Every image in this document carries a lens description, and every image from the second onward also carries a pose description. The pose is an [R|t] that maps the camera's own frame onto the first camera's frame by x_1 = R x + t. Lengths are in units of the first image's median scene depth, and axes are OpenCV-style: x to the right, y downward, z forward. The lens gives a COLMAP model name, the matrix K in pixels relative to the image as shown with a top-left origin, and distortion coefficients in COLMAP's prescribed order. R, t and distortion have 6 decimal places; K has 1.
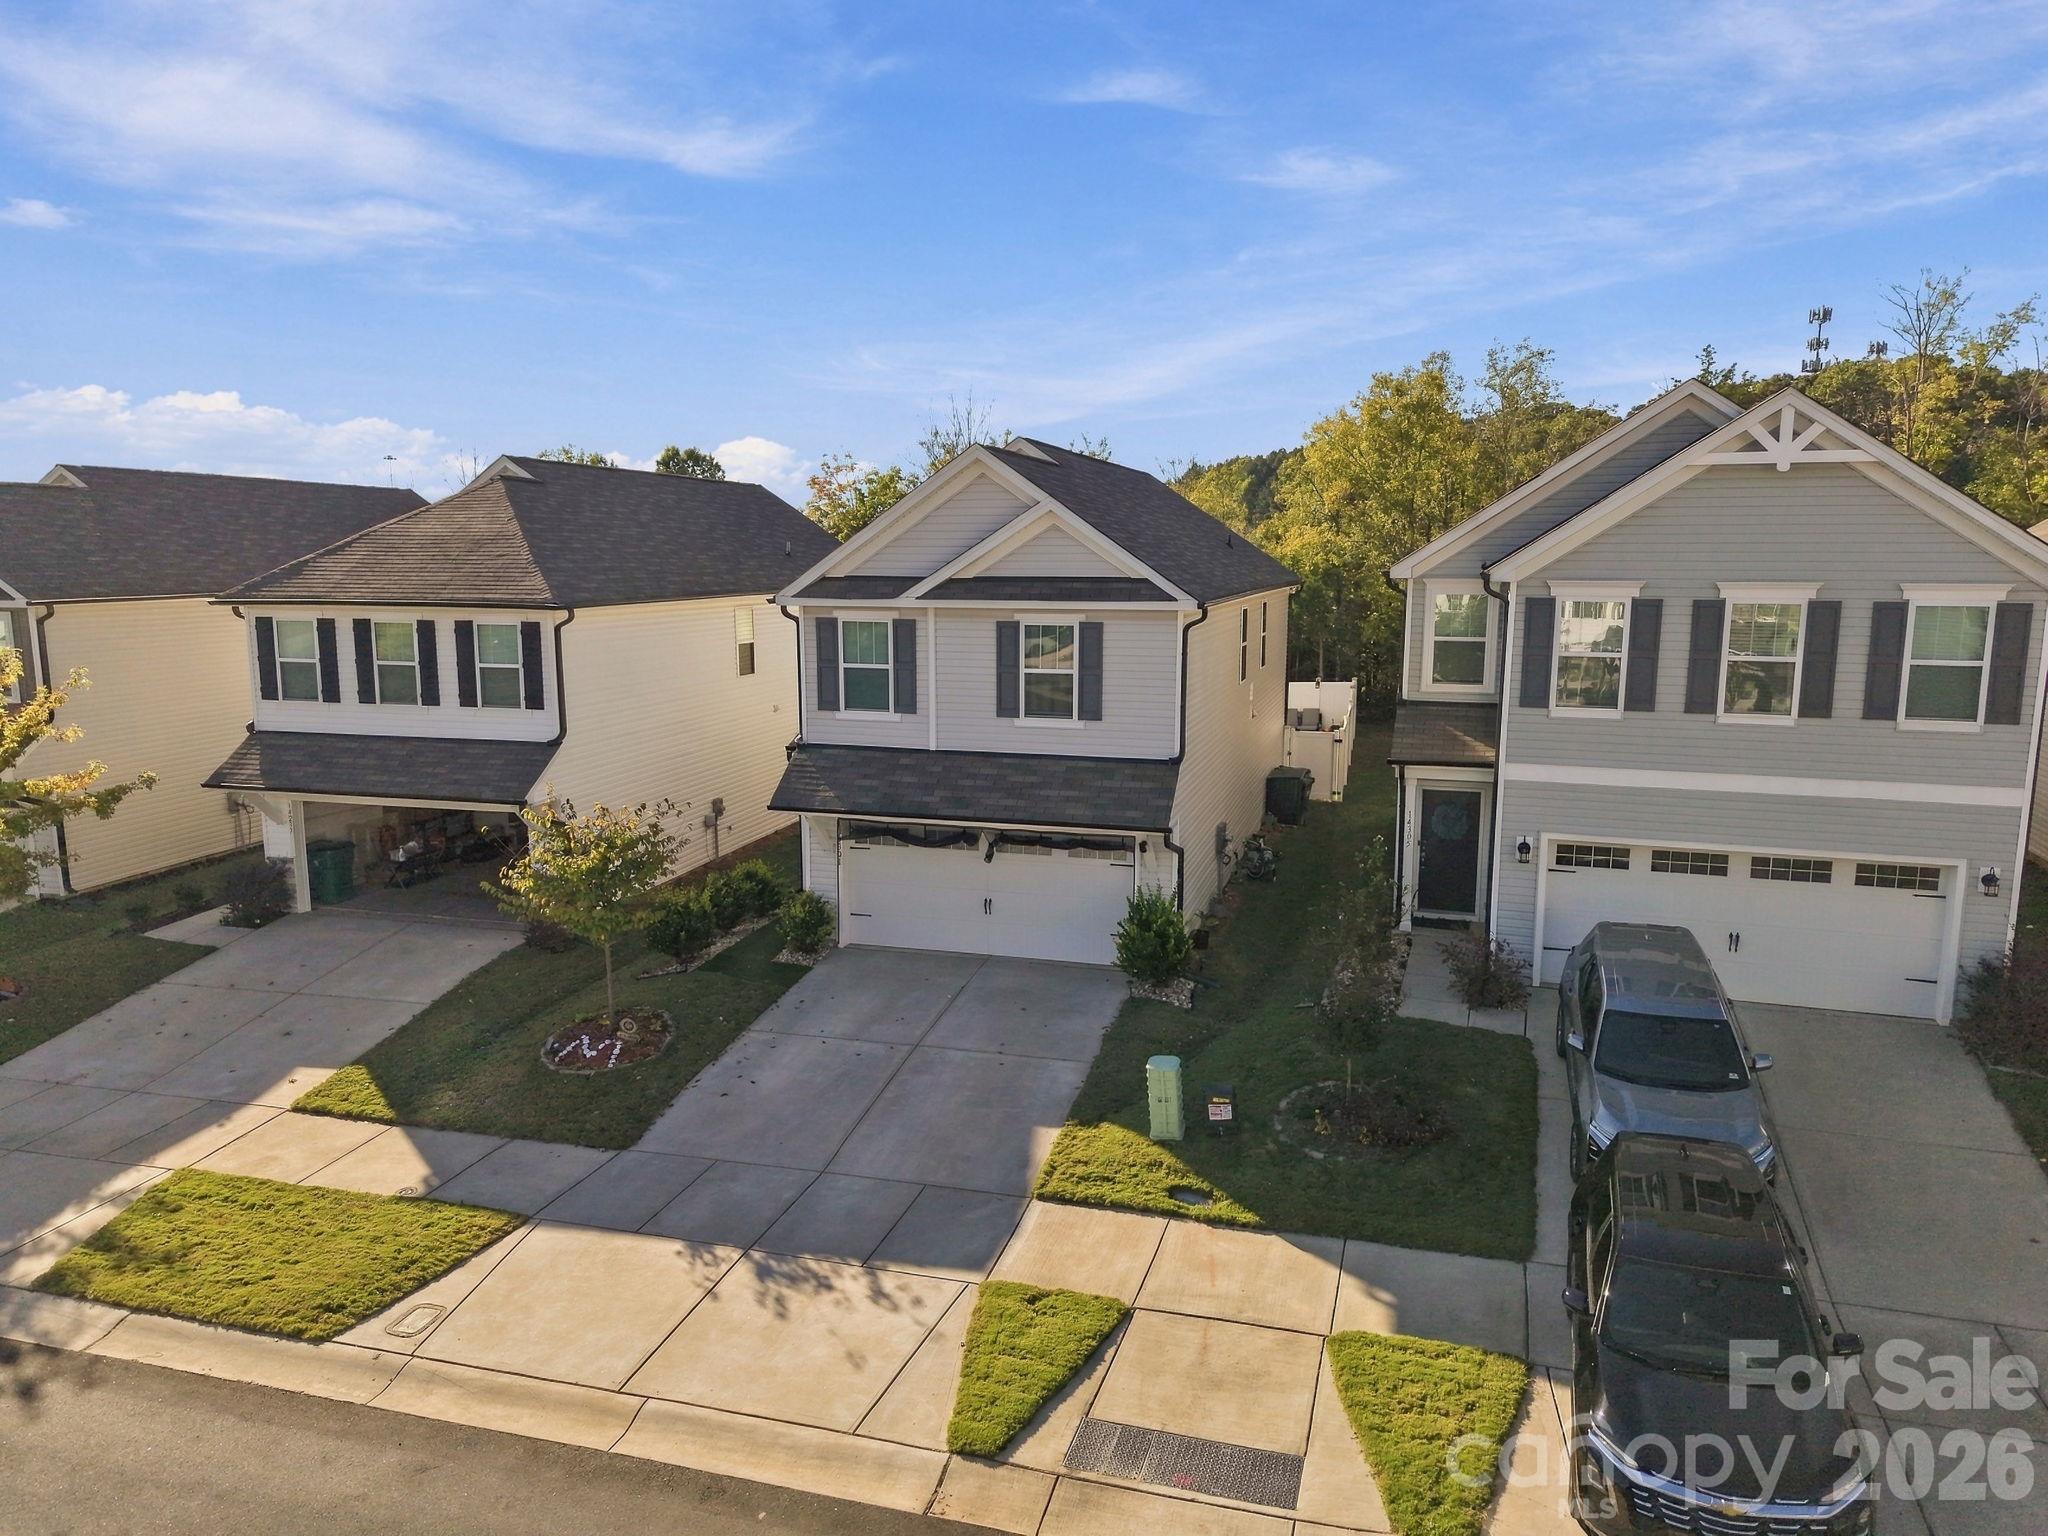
lens RADIAL K [[1363.6, 0, 1028.3], [0, 1363.6, 771.9], [0, 0, 1]] dist [0.038120, -0.038703]
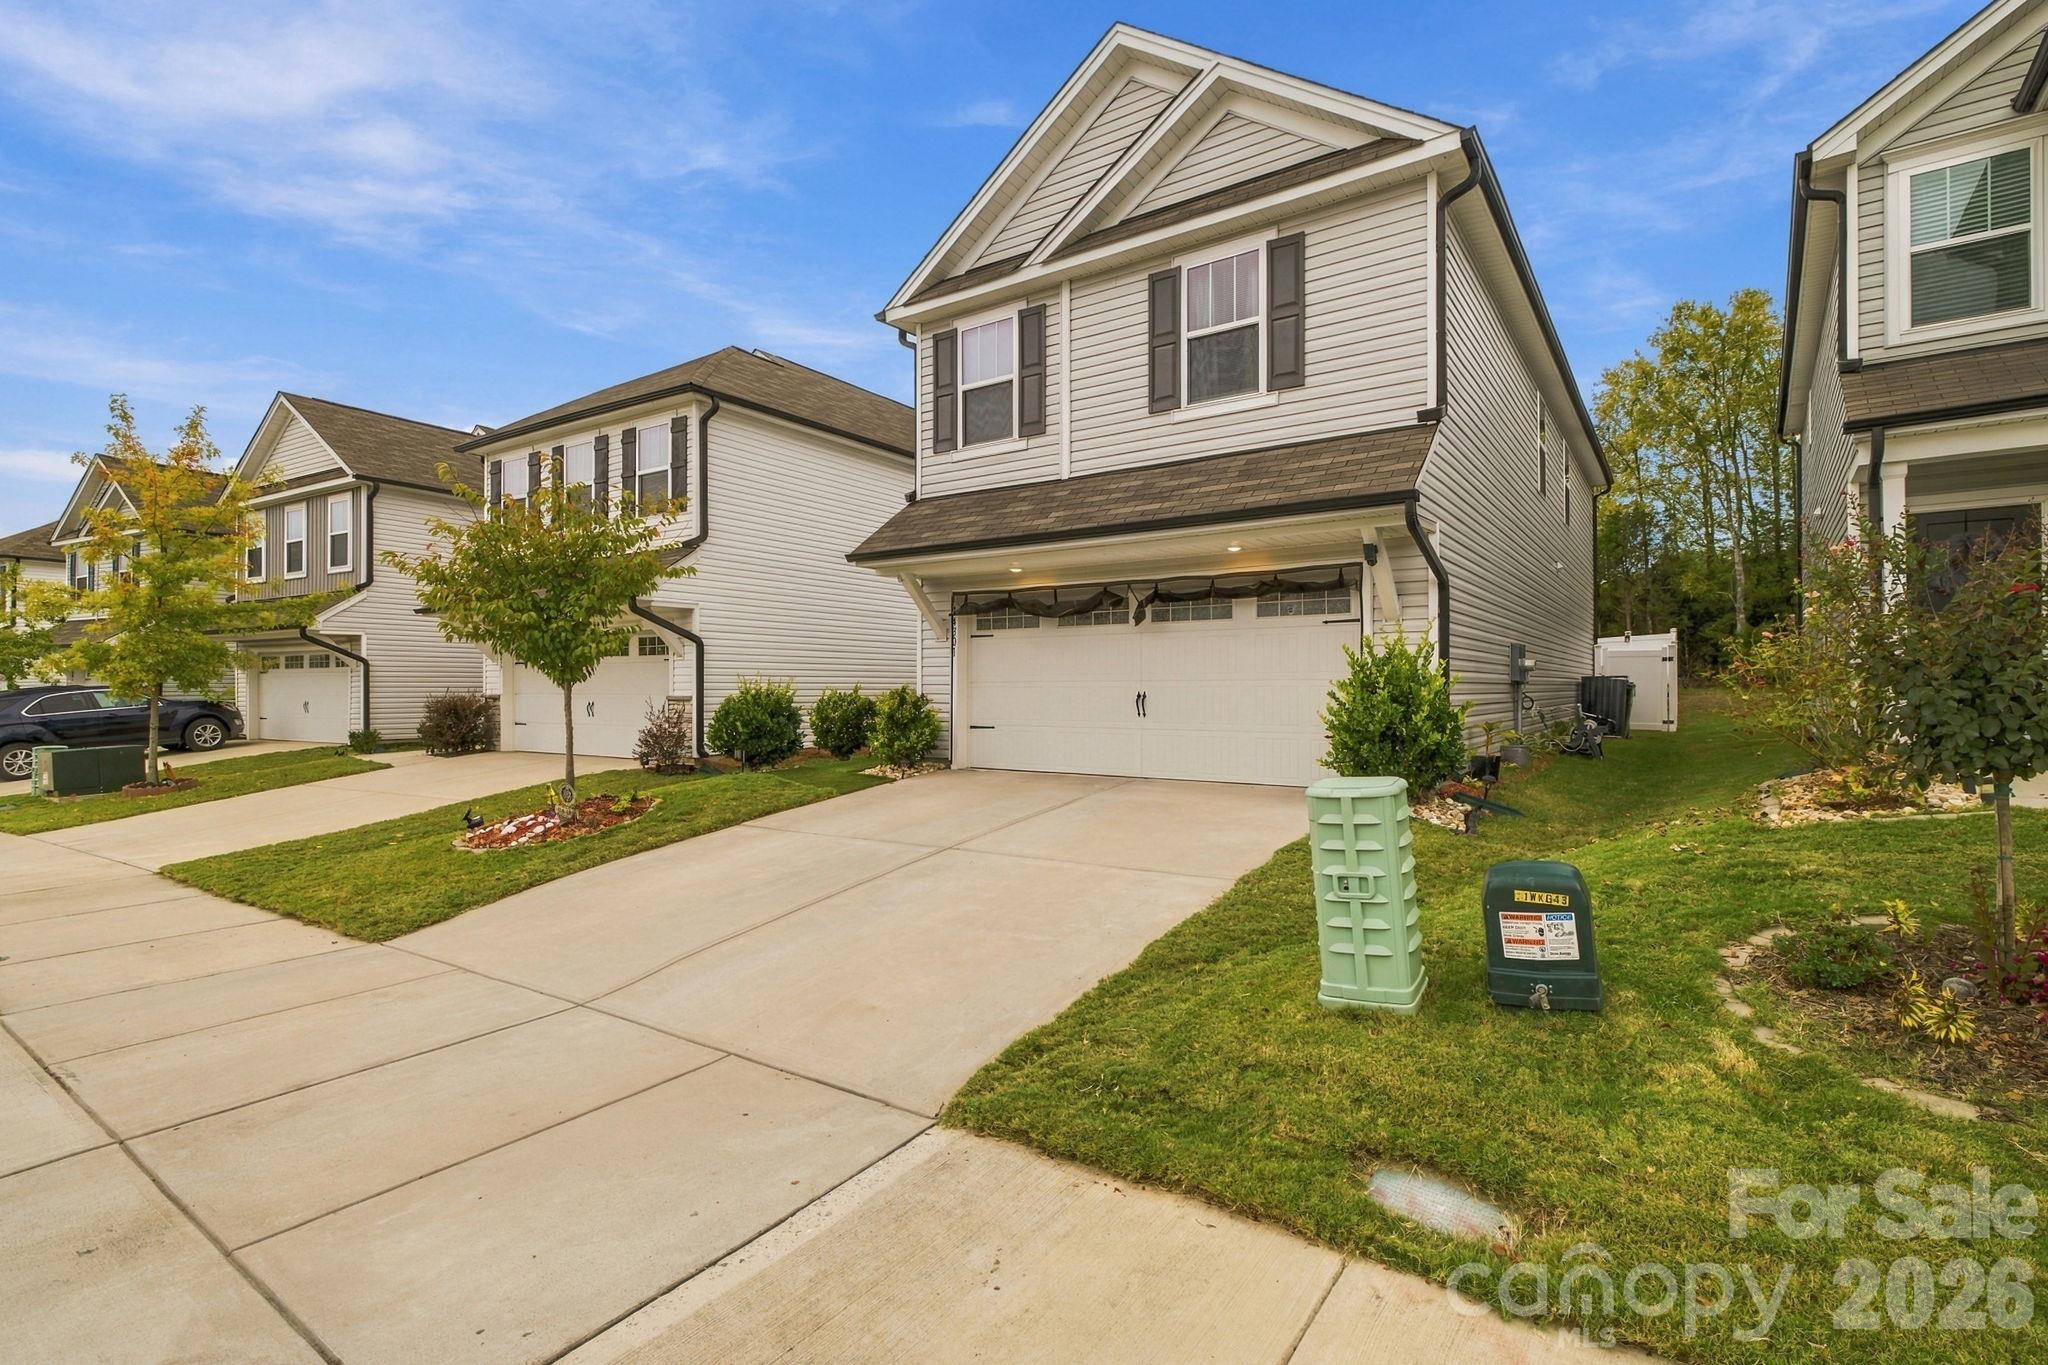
lens RADIAL K [[960.2, 0, 1022.8], [0, 960.2, 691.3], [0, 0, 1]] dist [-0.000939, -0.000727]
pose [[0.945619, -0.001852, -0.325271, 0.076376], [-0.049370, 0.987581, -0.149151, 0.179733], [0.321507, 0.157099, 0.933784, 0.571002]]
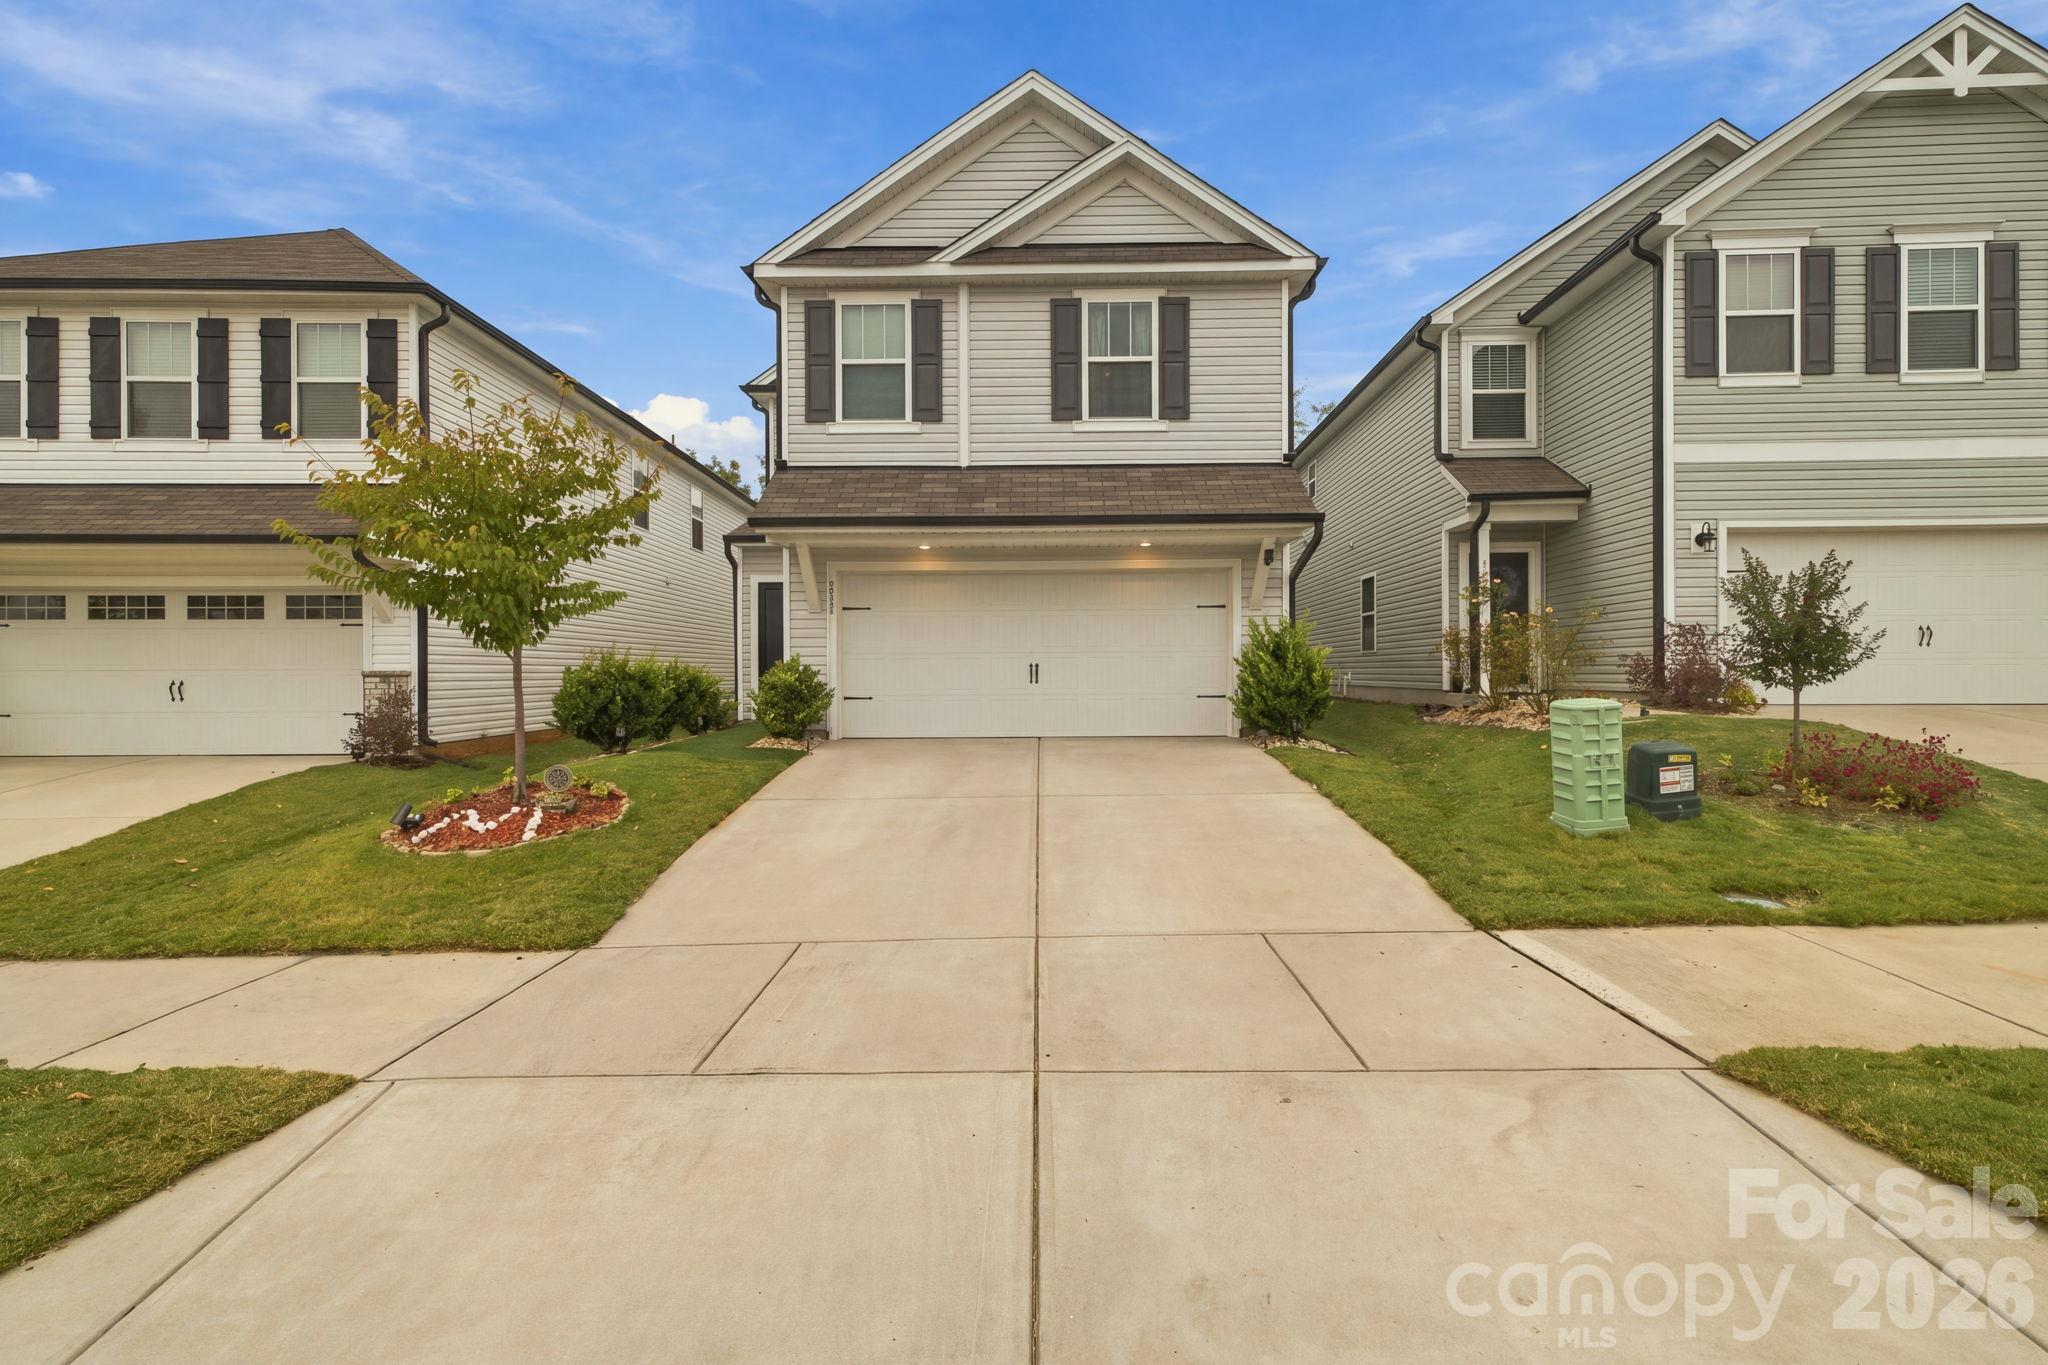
lens RADIAL K [[970.4, 0, 1024.0], [0, 970.4, 682.5], [0, 0, 1]] dist [-0.002726, -0.000148]
pose [[0.964823, -0.006425, 0.262824, -0.193923], [0.047238, 0.987668, -0.149264, 0.199656], [-0.258624, 0.156429, 0.953228, 0.512832]]
